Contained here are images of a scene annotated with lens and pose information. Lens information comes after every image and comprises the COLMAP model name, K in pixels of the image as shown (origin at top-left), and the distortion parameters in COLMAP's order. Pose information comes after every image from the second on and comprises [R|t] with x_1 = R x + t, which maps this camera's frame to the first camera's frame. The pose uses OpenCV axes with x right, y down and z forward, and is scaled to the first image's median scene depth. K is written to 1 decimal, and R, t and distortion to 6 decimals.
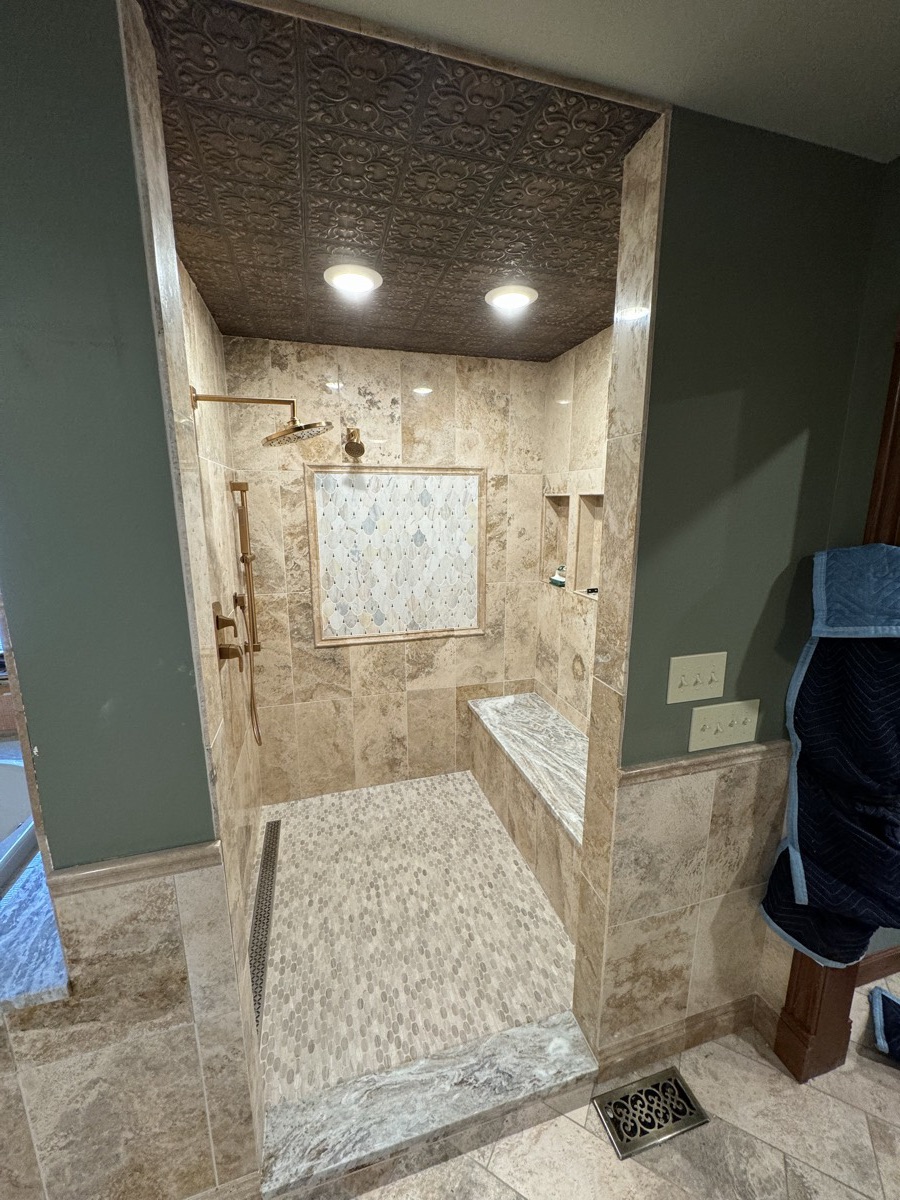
lens RADIAL K [[480.5, 0, 452.8], [0, 480.5, 599.6], [0, 0, 1]] dist [0.000052, -0.000374]
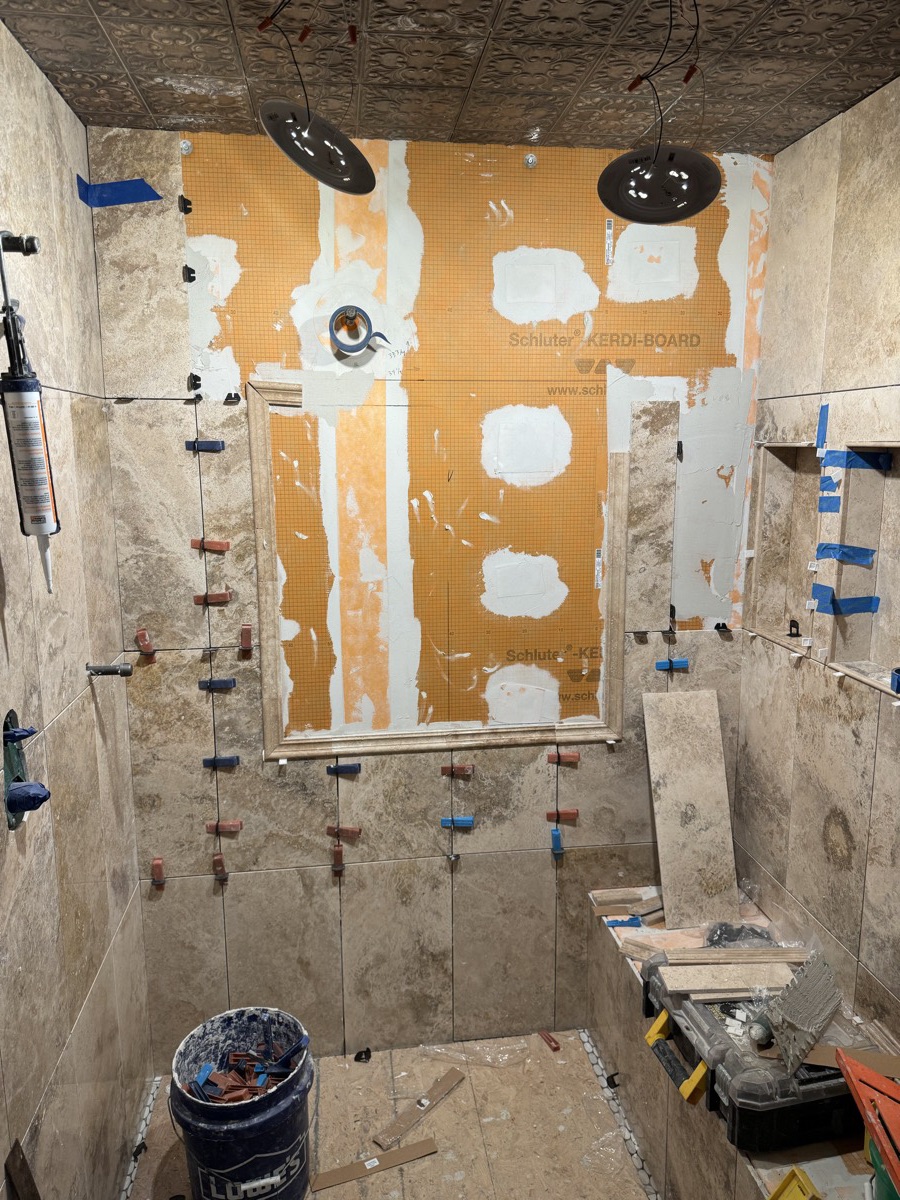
lens RADIAL K [[850.9, 0, 453.0], [0, 850.9, 598.4], [0, 0, 1]] dist [0.053718, -0.066420]
pose [[0.989865, 0.020737, -0.140493, 0.022530], [-0.023957, 0.999487, -0.021262, -0.057798], [0.139980, 0.024412, 0.989853, 0.193045]]
